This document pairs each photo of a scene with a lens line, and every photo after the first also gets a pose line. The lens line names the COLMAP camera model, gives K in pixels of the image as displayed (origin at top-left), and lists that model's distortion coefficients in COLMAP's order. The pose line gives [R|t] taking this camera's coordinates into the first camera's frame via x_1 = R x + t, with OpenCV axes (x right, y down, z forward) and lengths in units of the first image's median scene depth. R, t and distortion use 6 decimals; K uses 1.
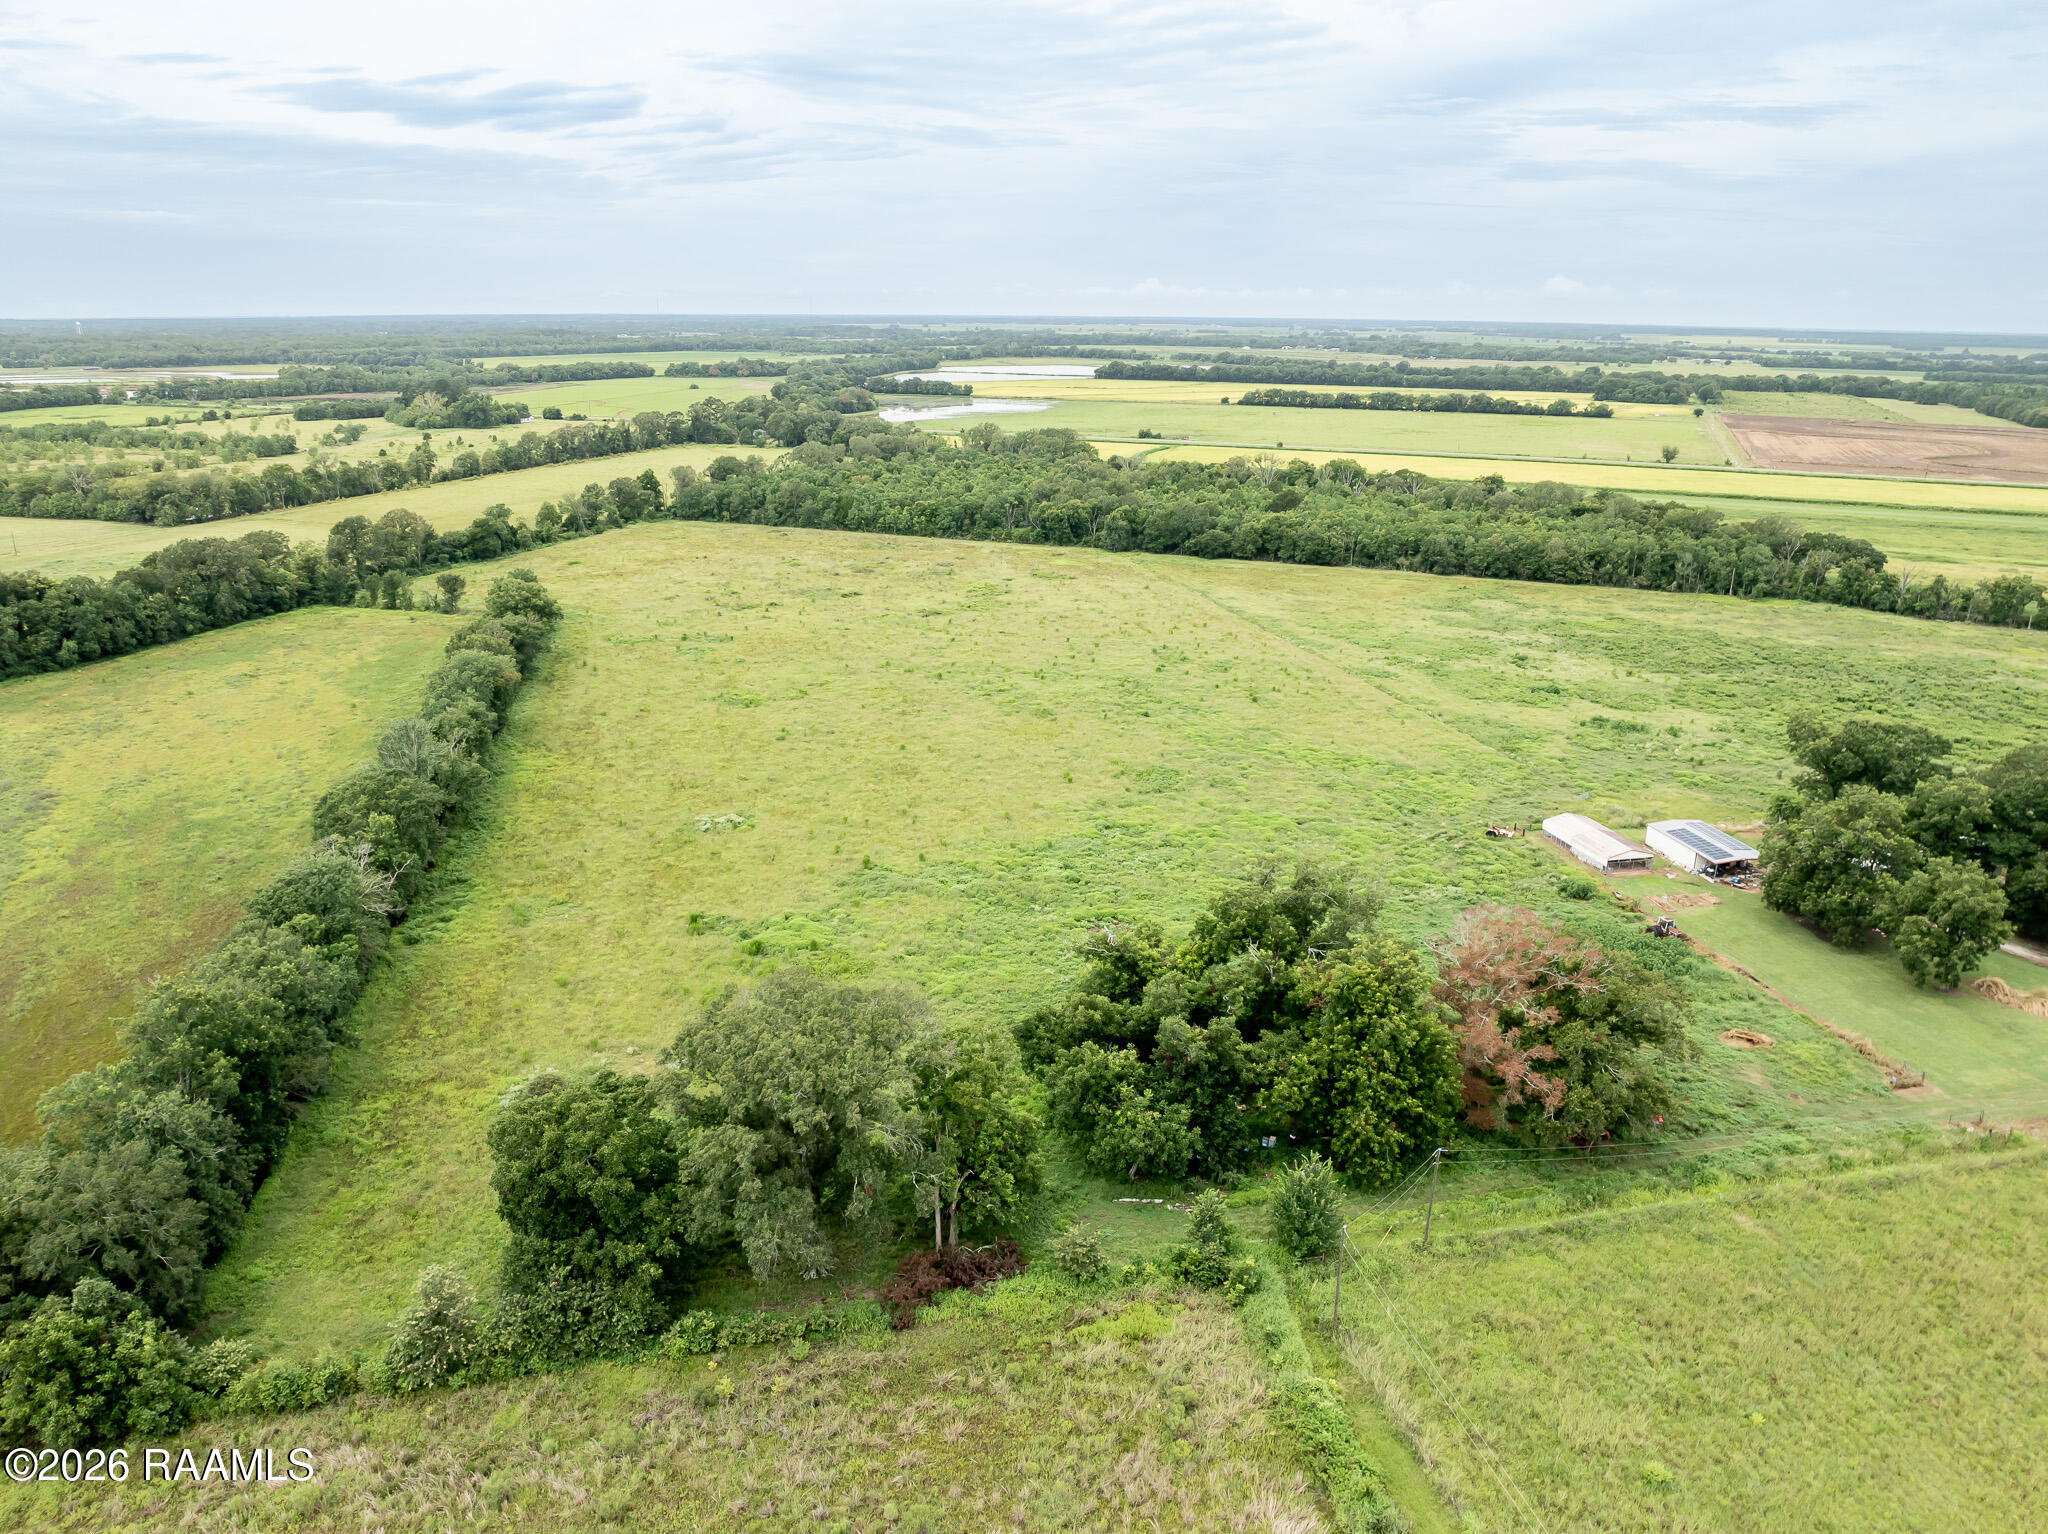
lens RADIAL K [[1444.5, 0, 1027.4], [0, 1444.5, 752.5], [0, 0, 1]] dist [-0.052654, 0.021103]
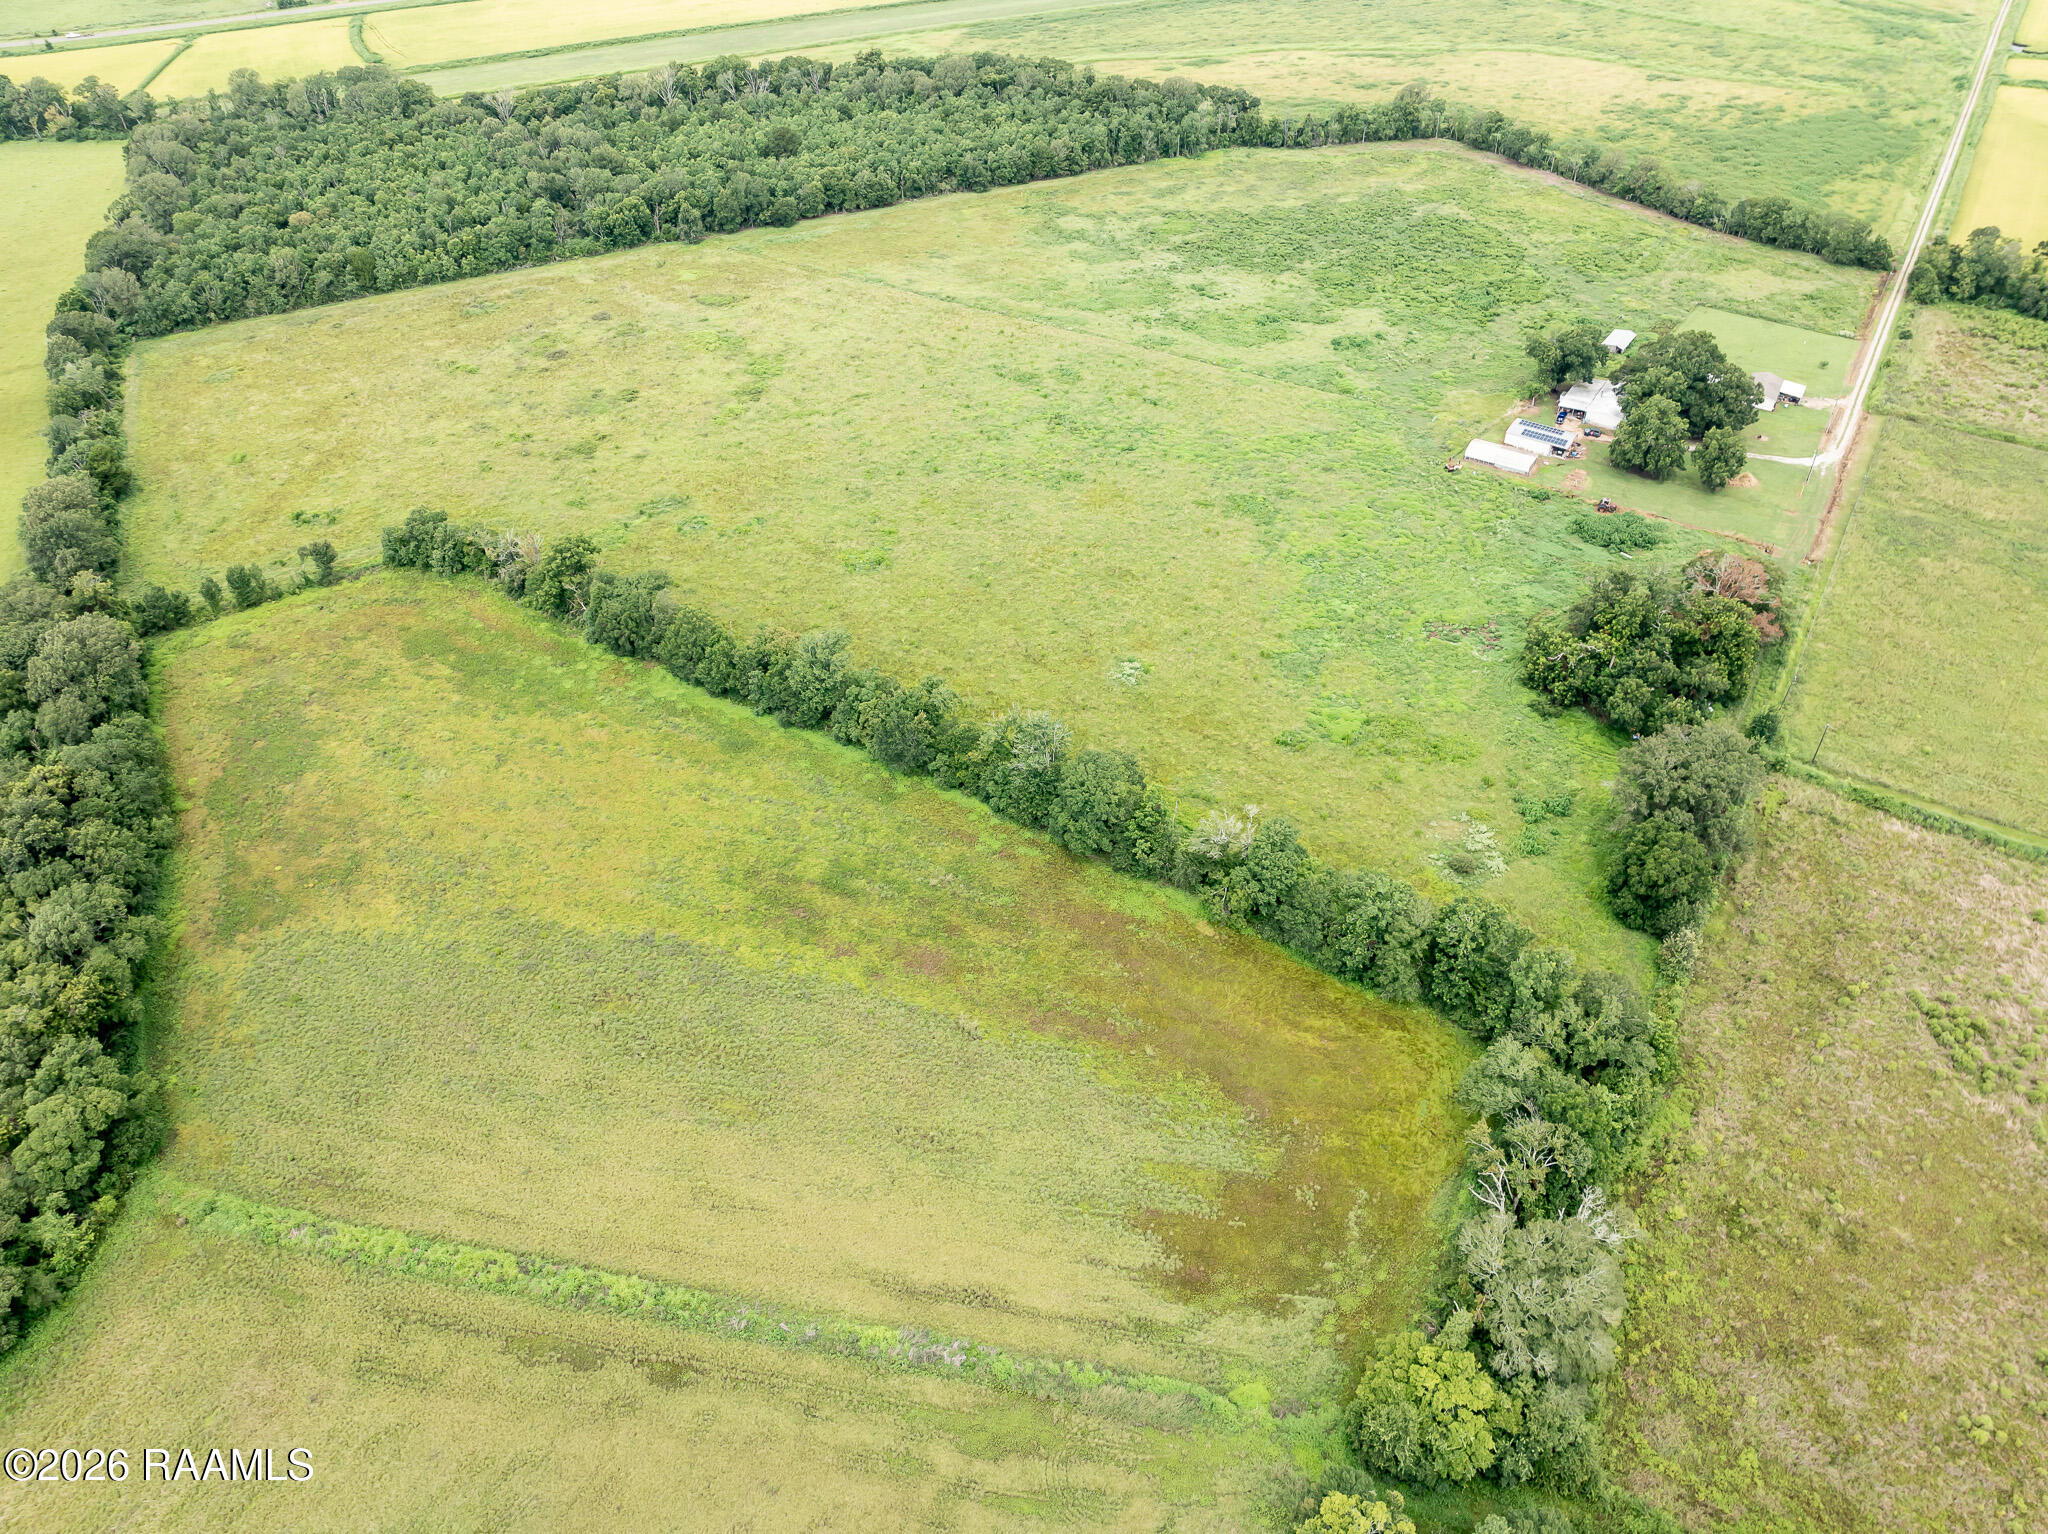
lens RADIAL K [[1444.5, 0, 1020.9], [0, 1444.5, 763.6], [0, 0, 1]] dist [-0.052654, 0.021103]
pose [[0.706930, -0.483520, 0.516195, -0.540345], [0.229778, 0.847245, 0.478933, -0.291190], [-0.668918, -0.219962, 0.710046, 0.040447]]
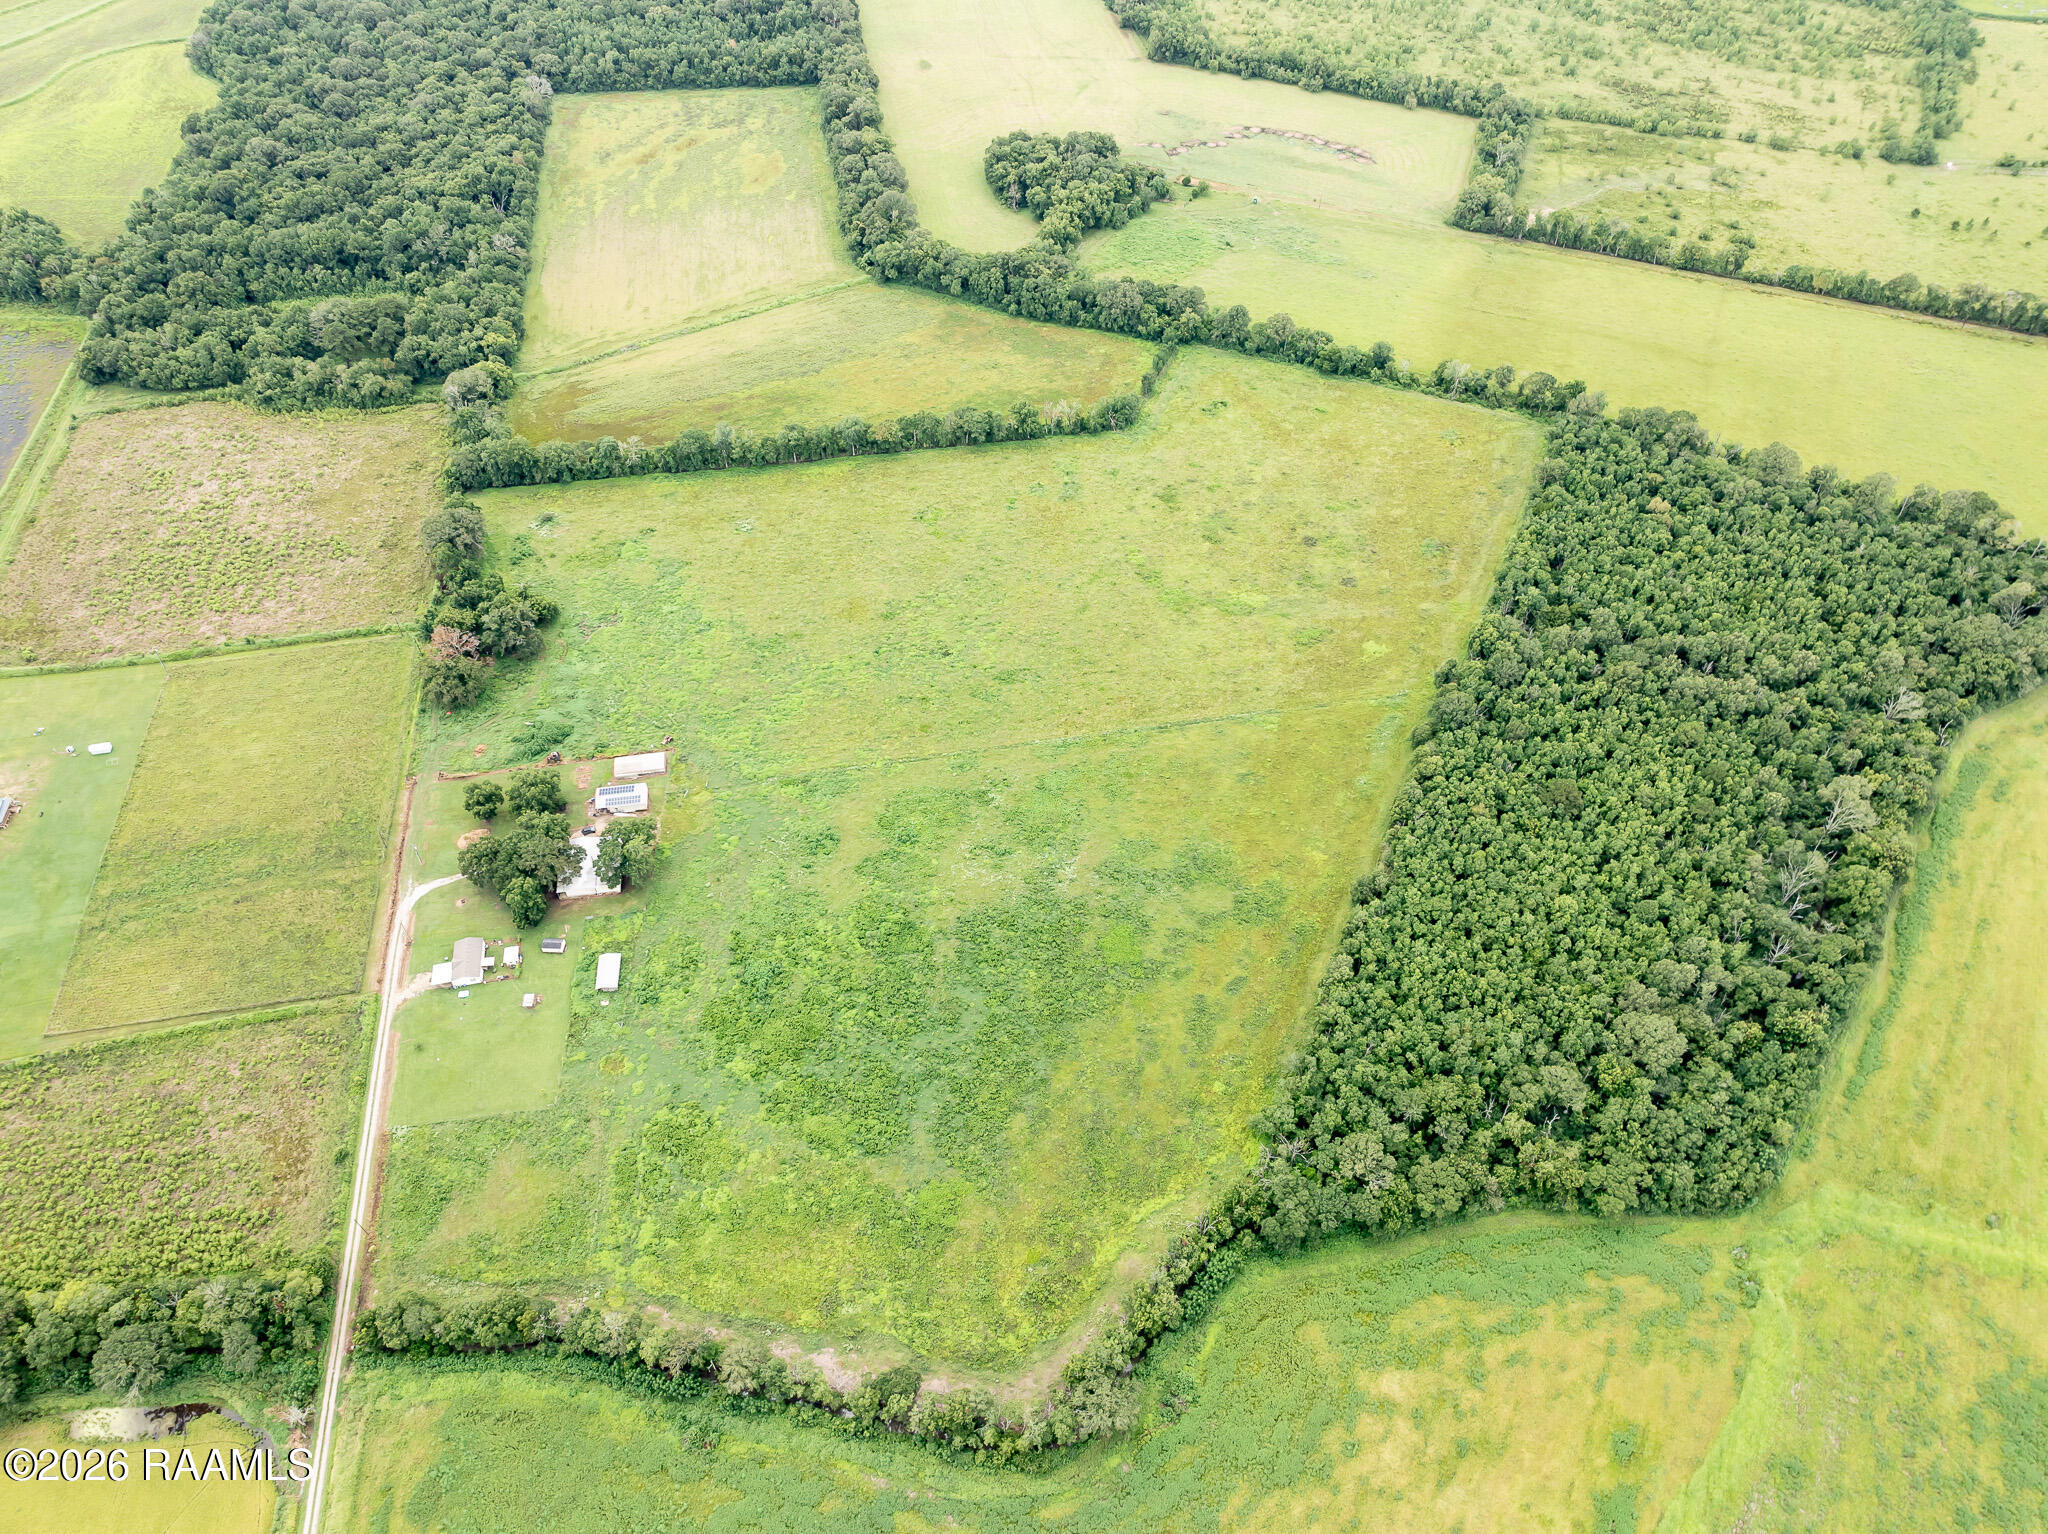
lens RADIAL K [[1444.5, 0, 1021.1], [0, 1444.5, 776.7], [0, 0, 1]] dist [-0.052654, 0.021103]
pose [[-0.065564, 0.735428, -0.674423, 0.956939], [-0.282835, 0.634462, 0.719348, -0.872366], [0.956925, 0.237914, 0.166407, 0.601620]]
